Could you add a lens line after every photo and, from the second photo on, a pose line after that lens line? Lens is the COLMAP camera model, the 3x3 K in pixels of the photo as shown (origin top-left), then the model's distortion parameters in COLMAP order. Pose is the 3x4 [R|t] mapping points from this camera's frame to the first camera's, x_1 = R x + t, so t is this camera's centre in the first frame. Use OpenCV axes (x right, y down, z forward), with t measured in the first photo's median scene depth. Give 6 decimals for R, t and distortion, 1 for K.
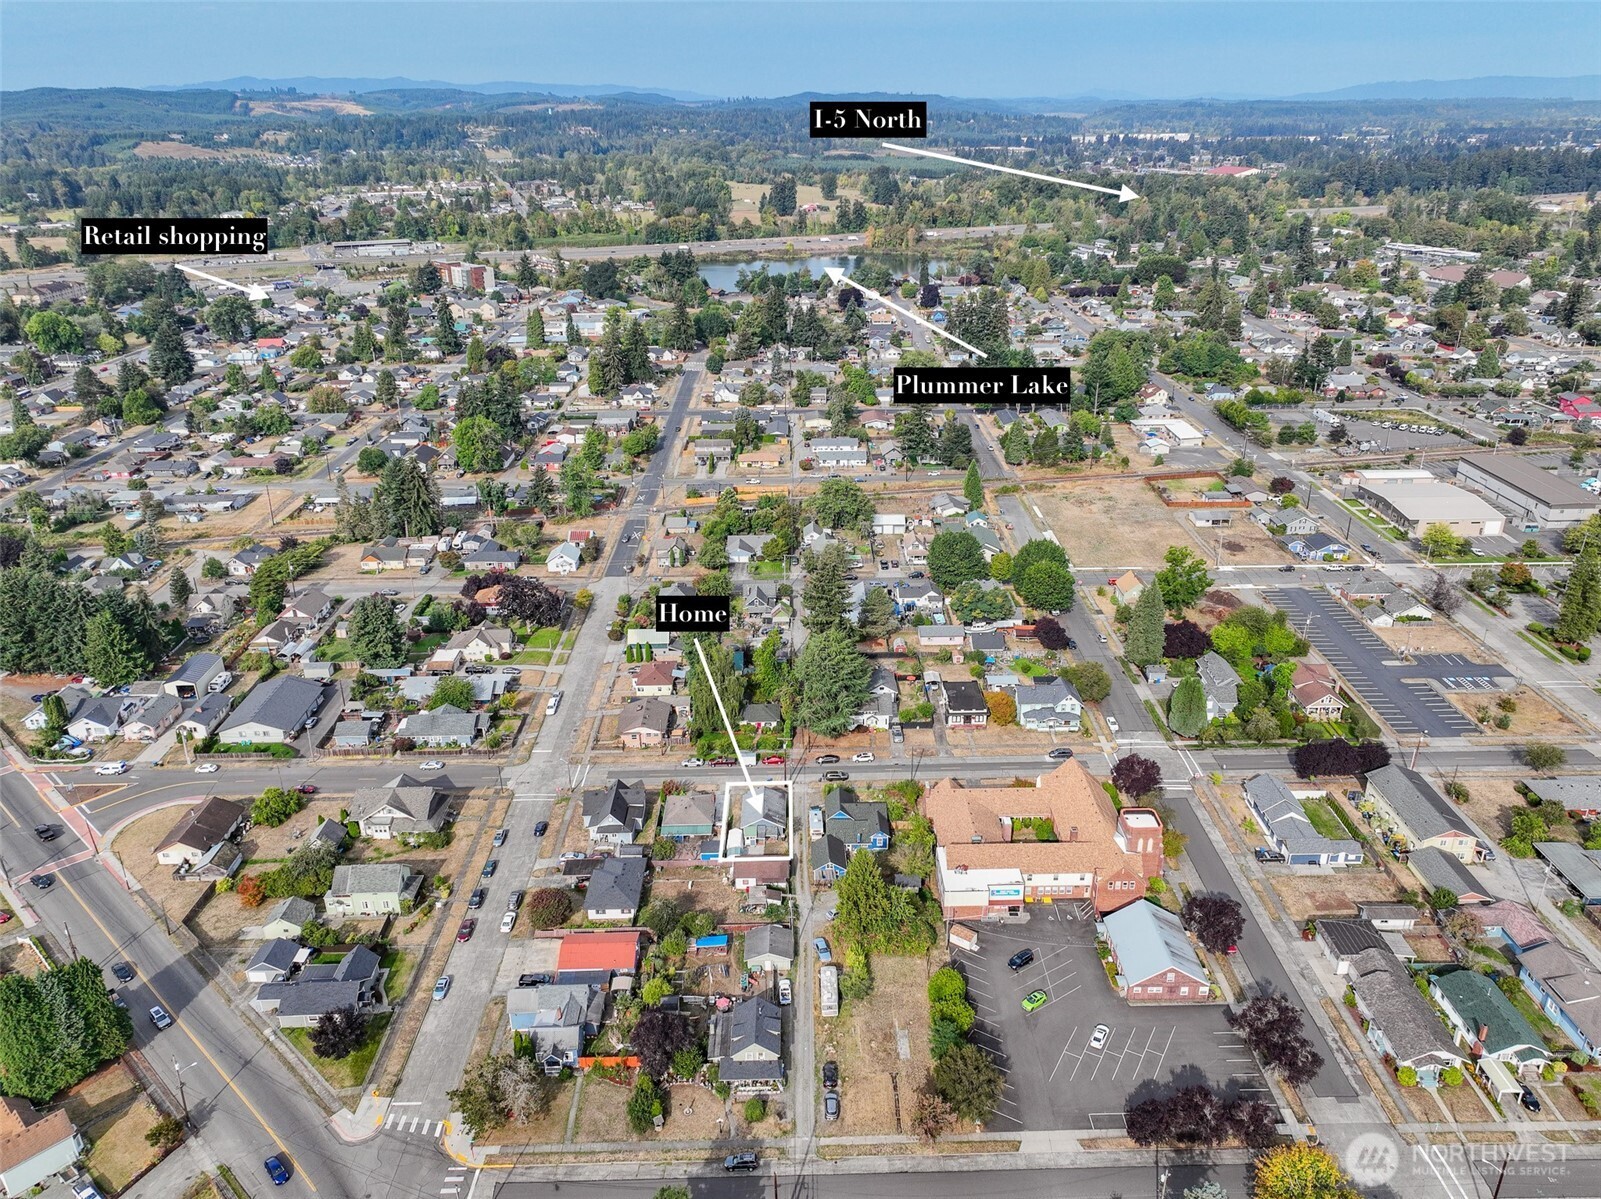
lens RADIAL K [[1137.8, 0, 802.1], [0, 1137.8, 600.2], [0, 0, 1]] dist [0.004356, -0.000192]
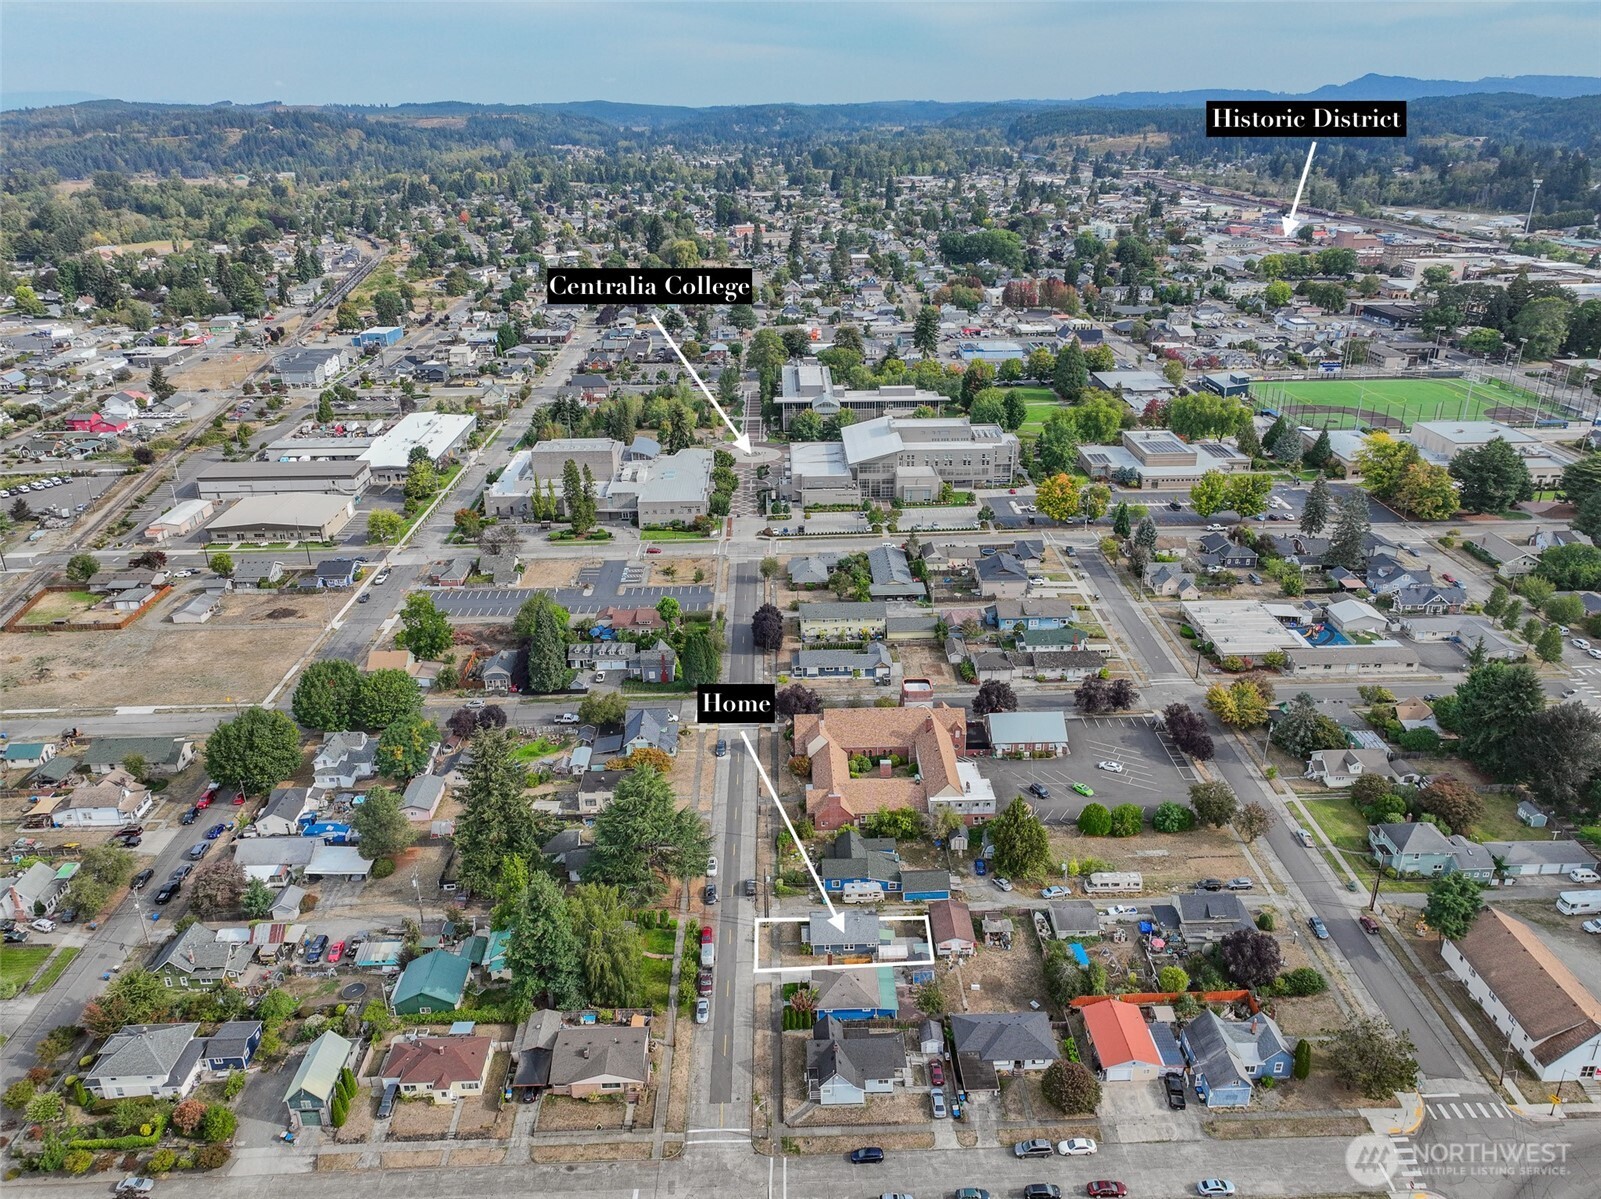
lens RADIAL K [[1137.8, 0, 801.0], [0, 1137.8, 600.0], [0, 0, 1]] dist [0.004356, -0.000192]
pose [[0.004305, -0.390254, 0.920697, -0.685326], [0.408093, 0.841234, 0.354663, -0.321702], [-0.912930, 0.374203, 0.162881, 0.743130]]
